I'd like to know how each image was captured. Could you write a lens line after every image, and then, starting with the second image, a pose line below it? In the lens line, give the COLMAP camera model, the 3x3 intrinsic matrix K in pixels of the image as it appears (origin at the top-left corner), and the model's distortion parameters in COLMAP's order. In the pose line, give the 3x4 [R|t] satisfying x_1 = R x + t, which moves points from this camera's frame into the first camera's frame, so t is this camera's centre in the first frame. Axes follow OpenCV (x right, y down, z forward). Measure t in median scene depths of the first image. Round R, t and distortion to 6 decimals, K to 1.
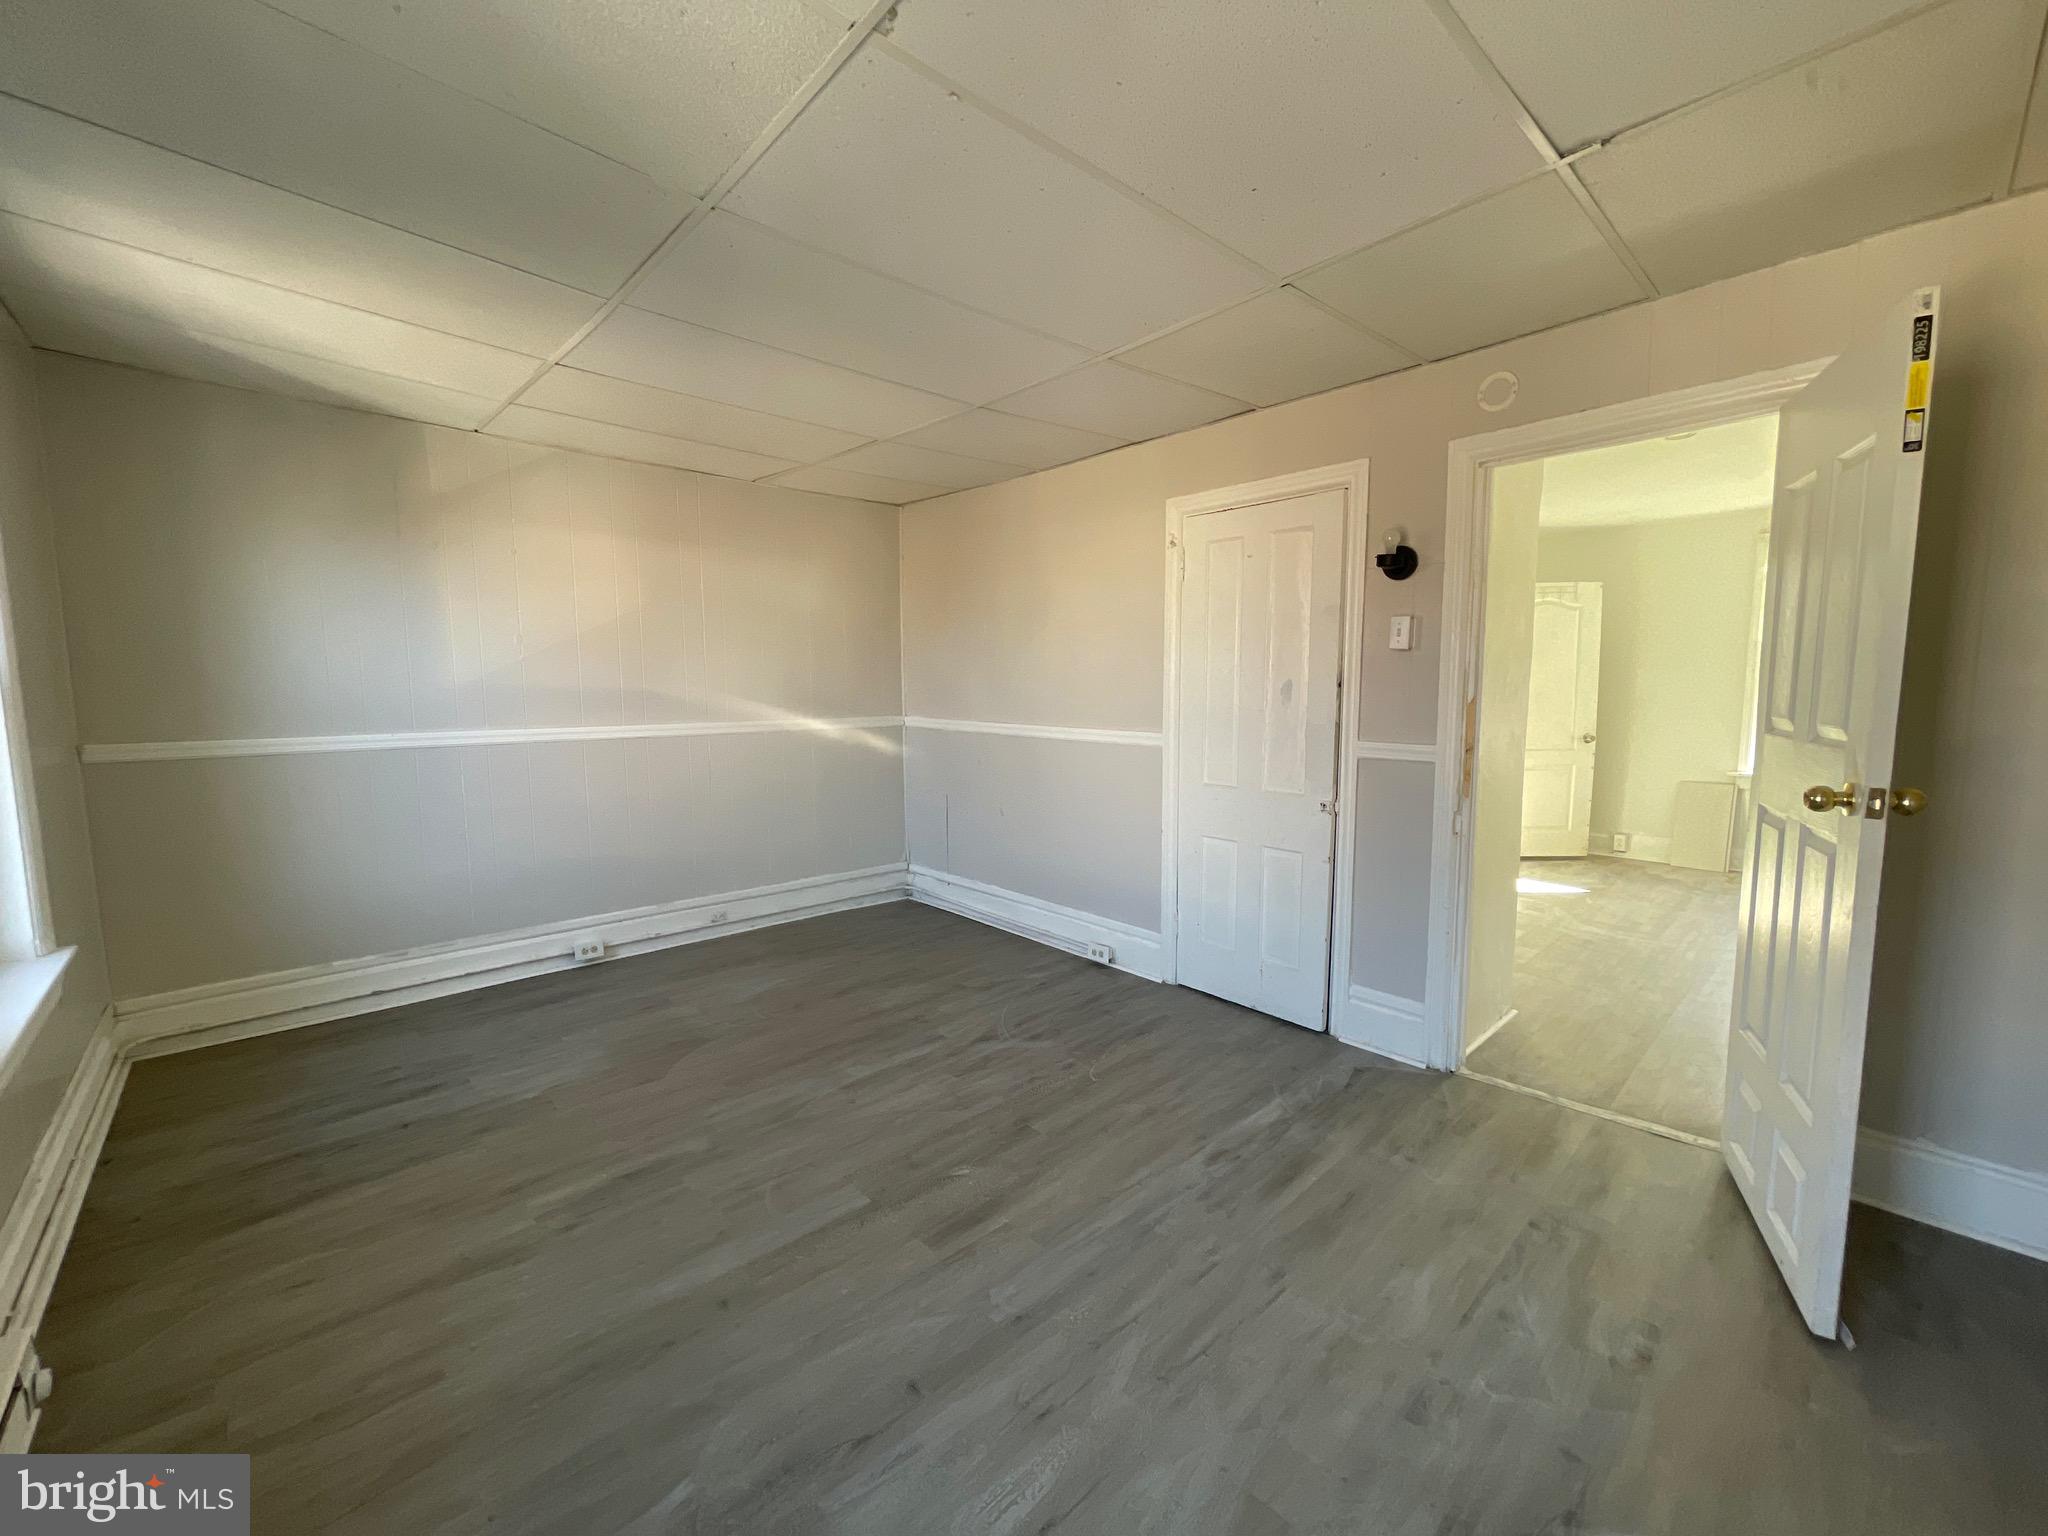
lens RADIAL K [[822.0, 0, 1031.5], [0, 822.0, 767.2], [0, 0, 1]] dist [-0.001472, -0.000510]
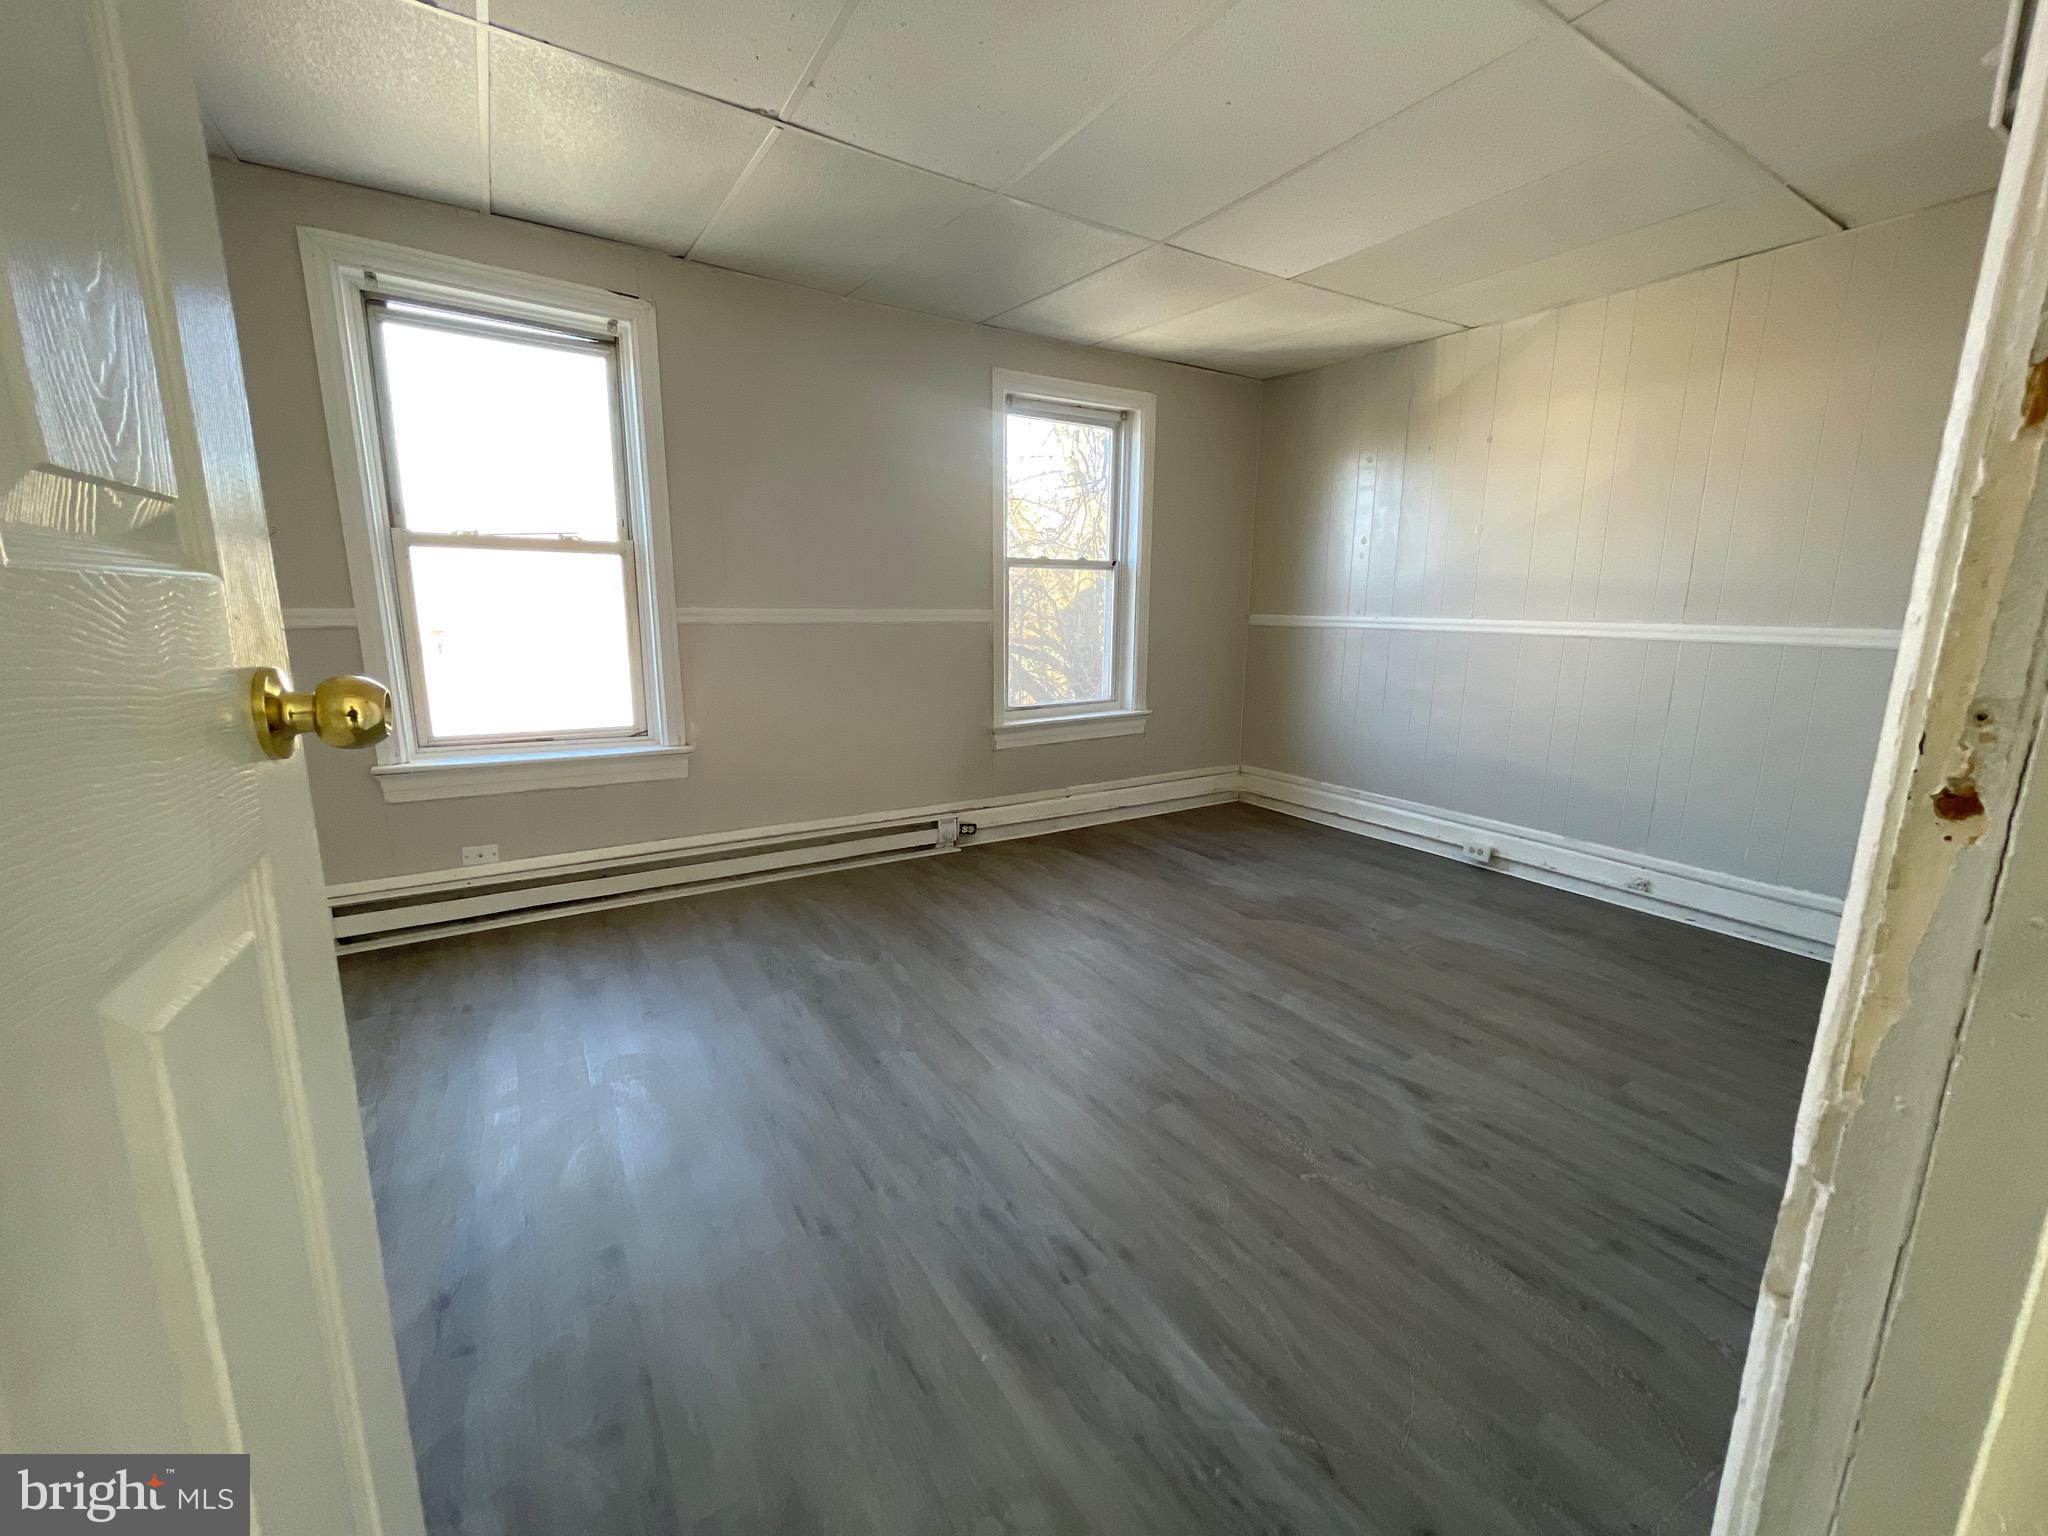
lens RADIAL K [[822.0, 0, 1031.5], [0, 822.0, 767.2], [0, 0, 1]] dist [-0.001472, -0.000510]
pose [[-0.182505, 0.194377, -0.963800, 0.607417], [-0.111664, 0.969823, 0.216736, -0.034180], [0.976843, 0.147177, -0.155293, 0.779105]]
